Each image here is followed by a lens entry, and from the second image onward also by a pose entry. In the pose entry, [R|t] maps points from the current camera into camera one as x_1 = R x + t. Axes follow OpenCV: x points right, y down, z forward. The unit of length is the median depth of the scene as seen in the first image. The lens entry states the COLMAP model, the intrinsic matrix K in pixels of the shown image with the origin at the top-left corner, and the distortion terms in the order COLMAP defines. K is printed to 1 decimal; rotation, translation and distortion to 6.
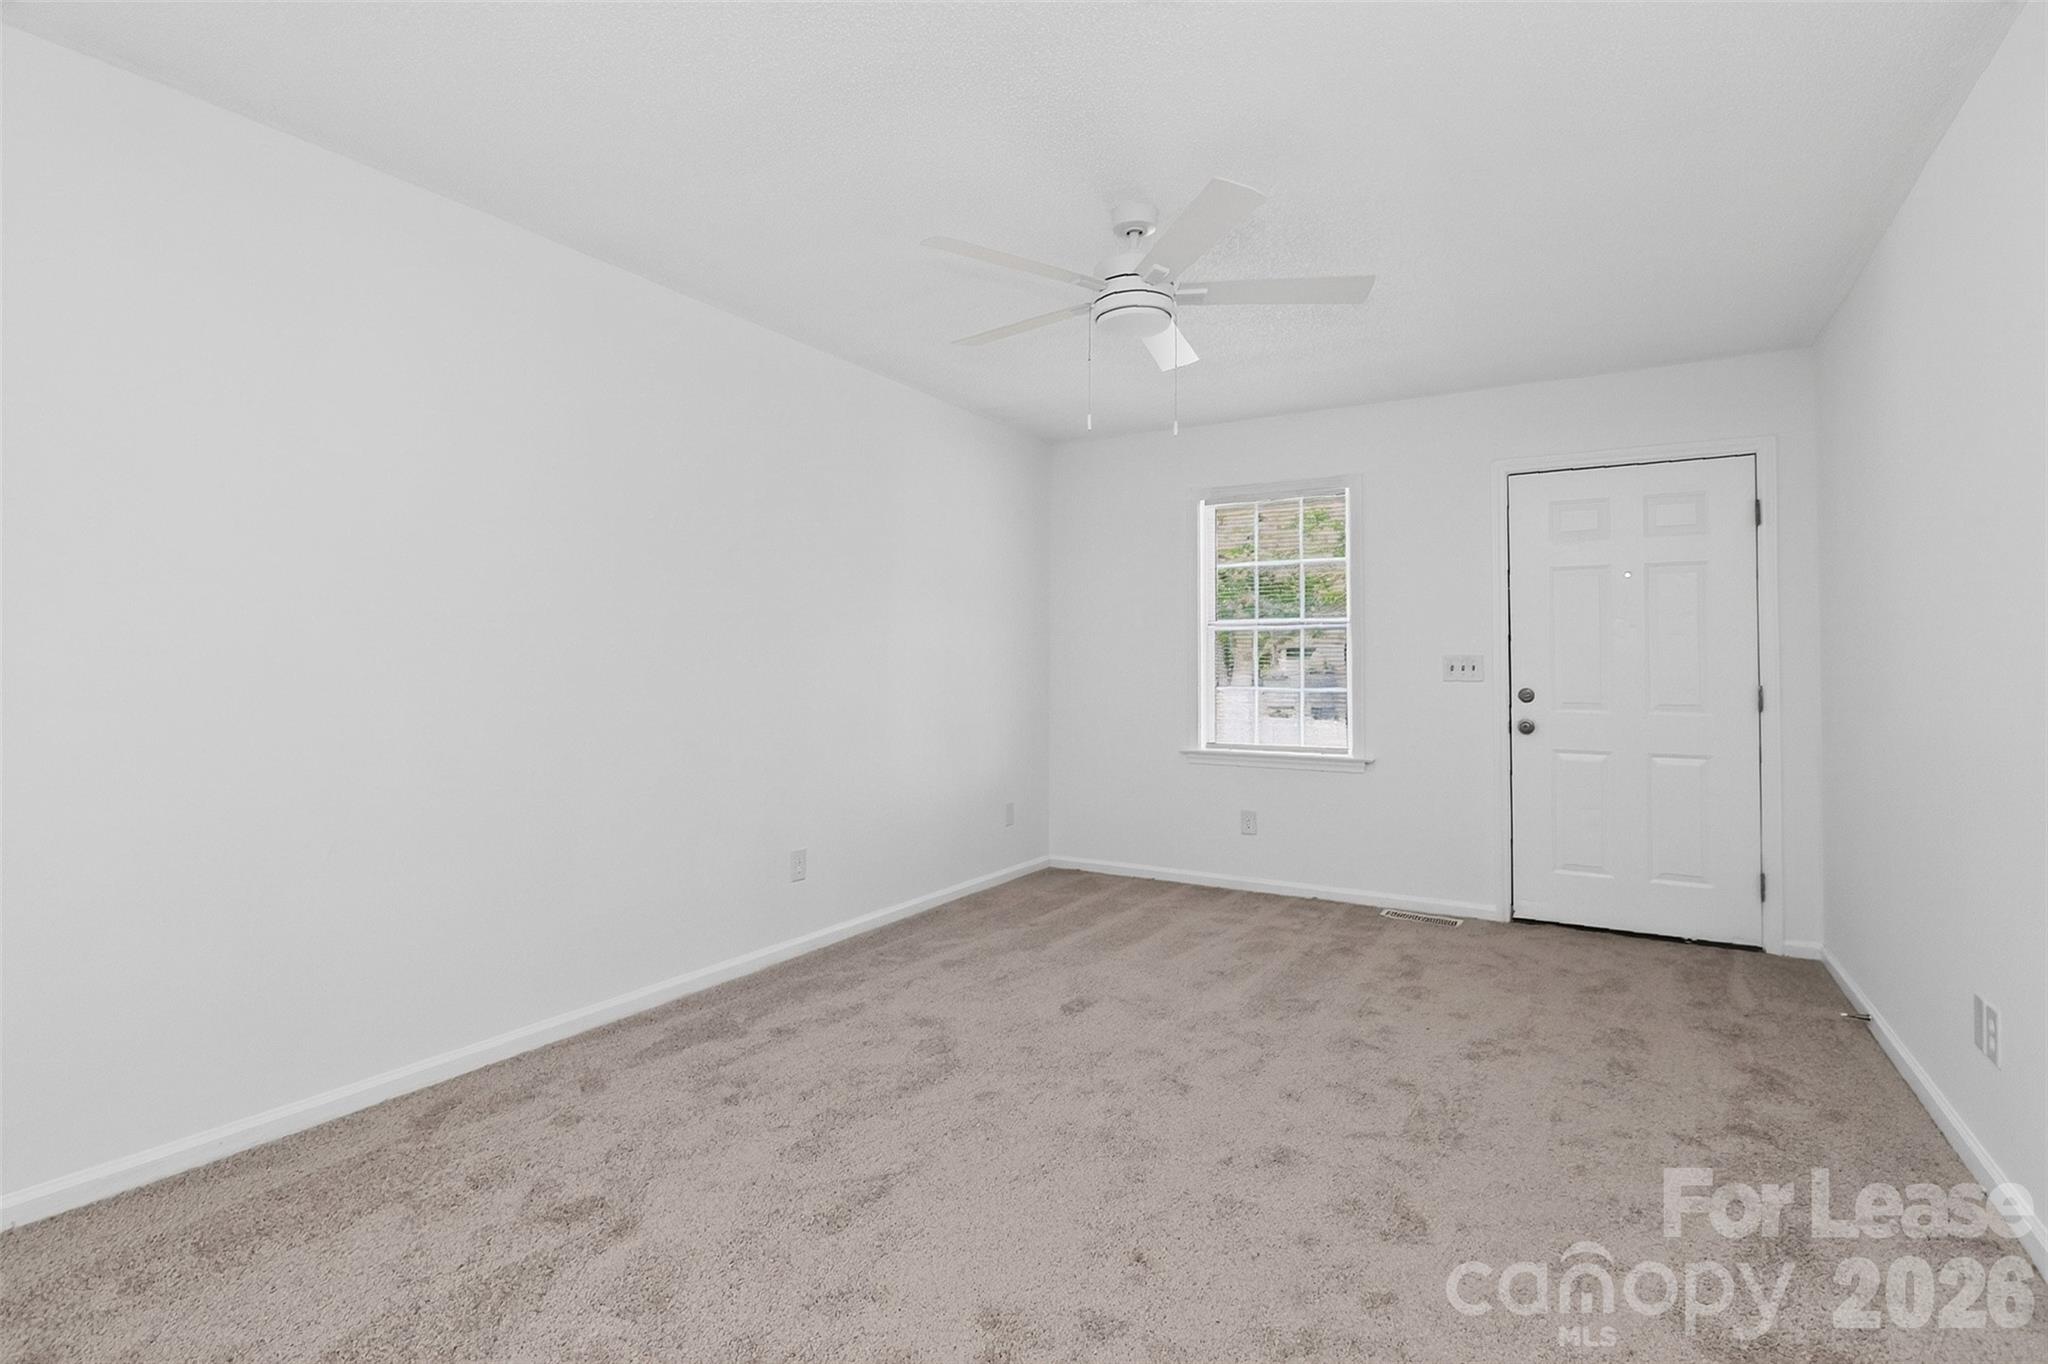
lens RADIAL K [[994.7, 0, 1018.9], [0, 994.7, 662.5], [0, 0, 1]] dist [0.000021, -0.004411]
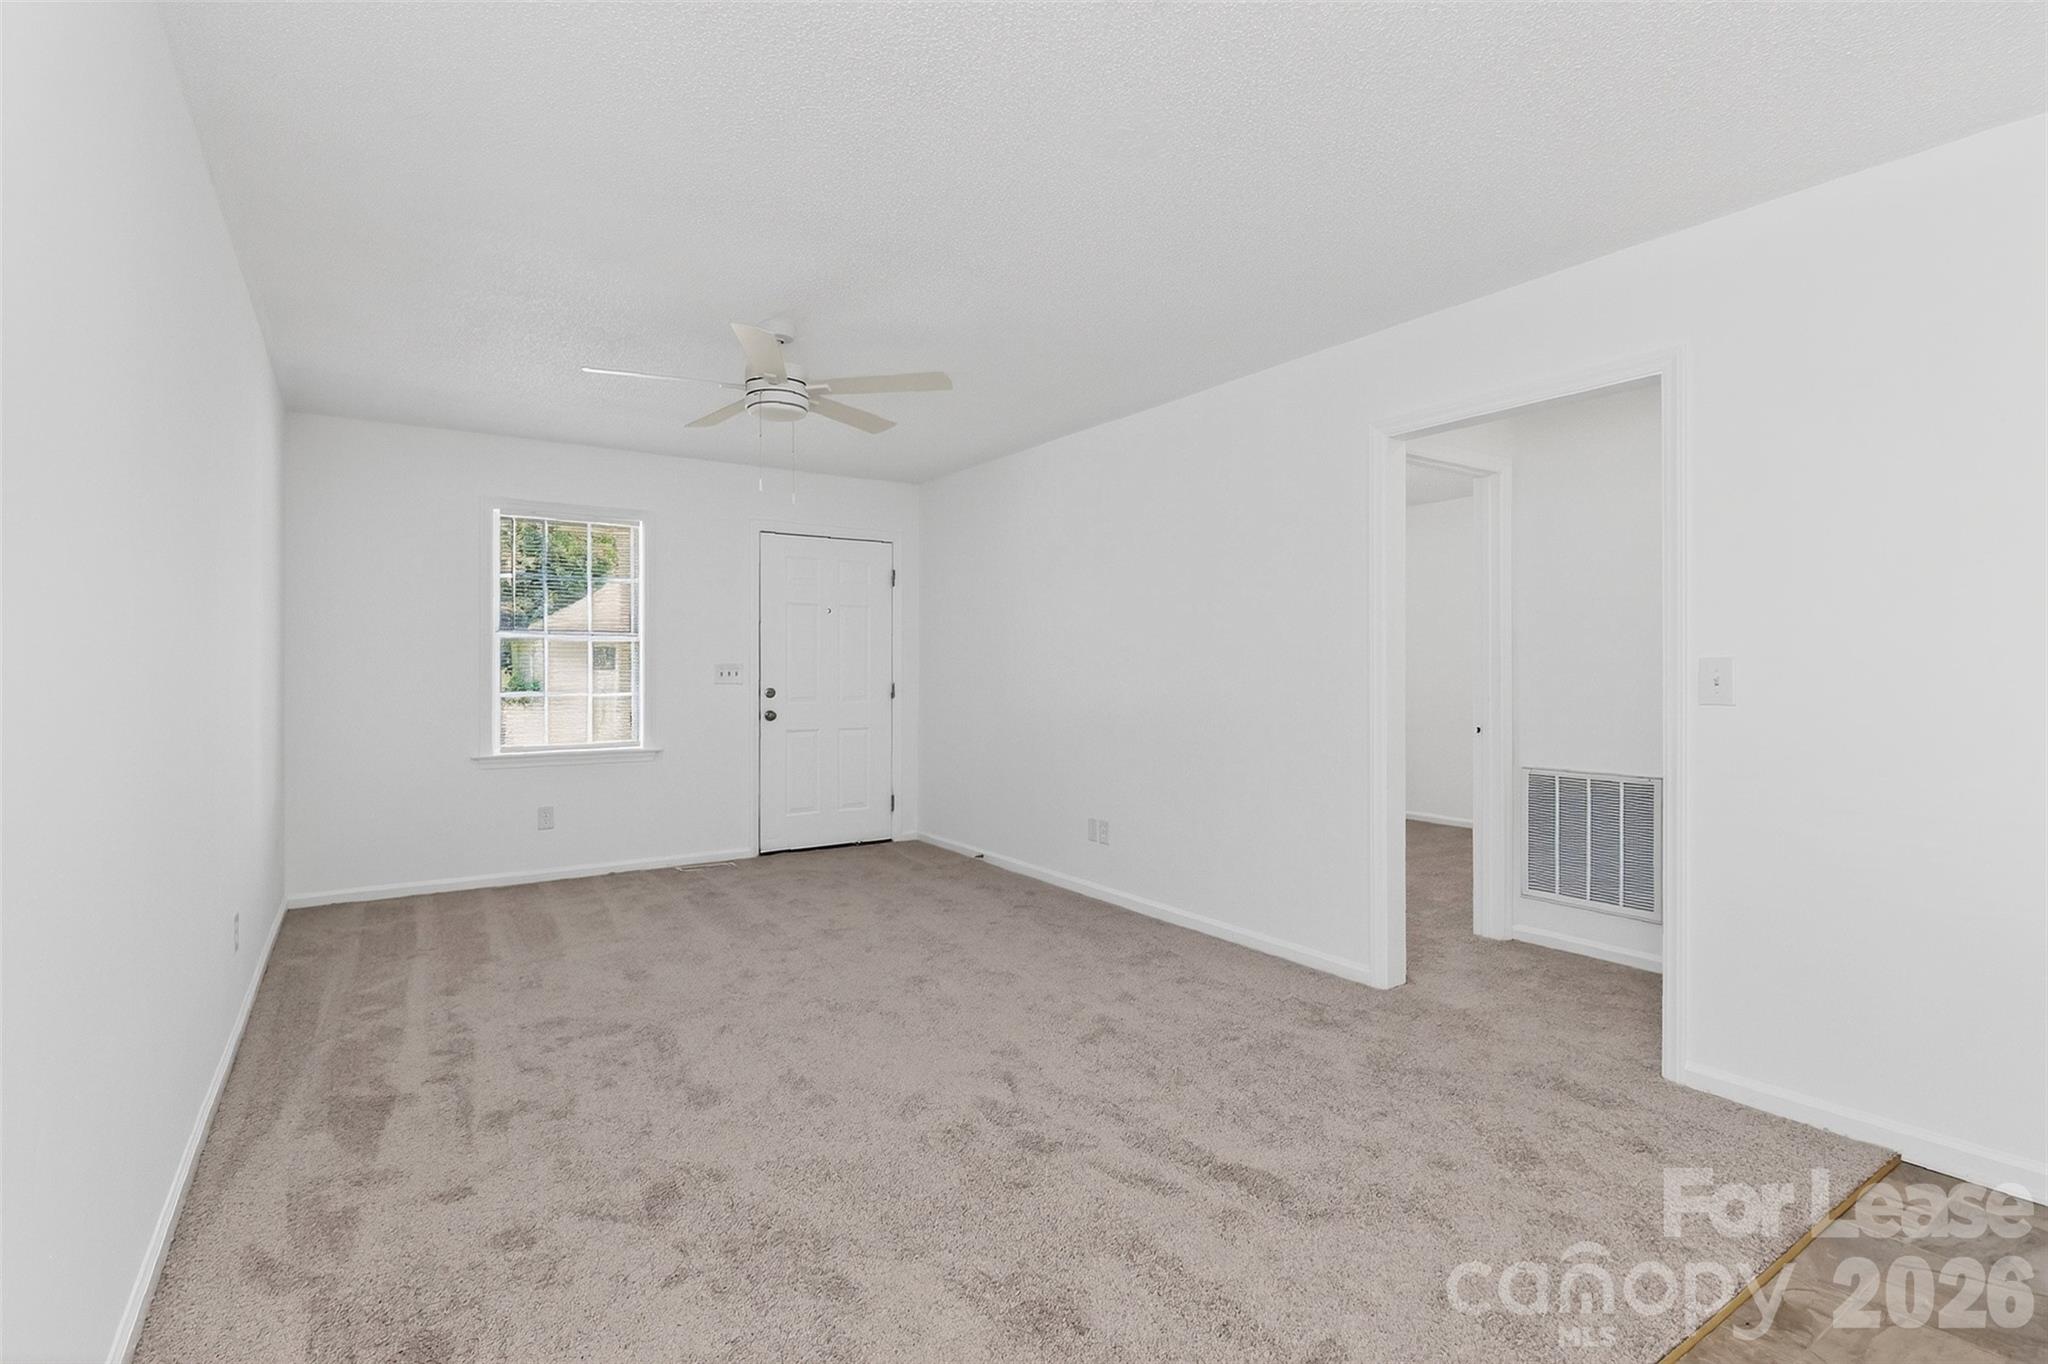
lens RADIAL K [[994.7, 0, 1009.1], [0, 994.7, 678.0], [0, 0, 1]] dist [0.000021, -0.004411]
pose [[0.424028, -0.014603, 0.905531, -0.694038], [-0.002967, 0.999842, 0.017513, -0.014959], [-0.905644, -0.010113, 0.423918, 0.113268]]
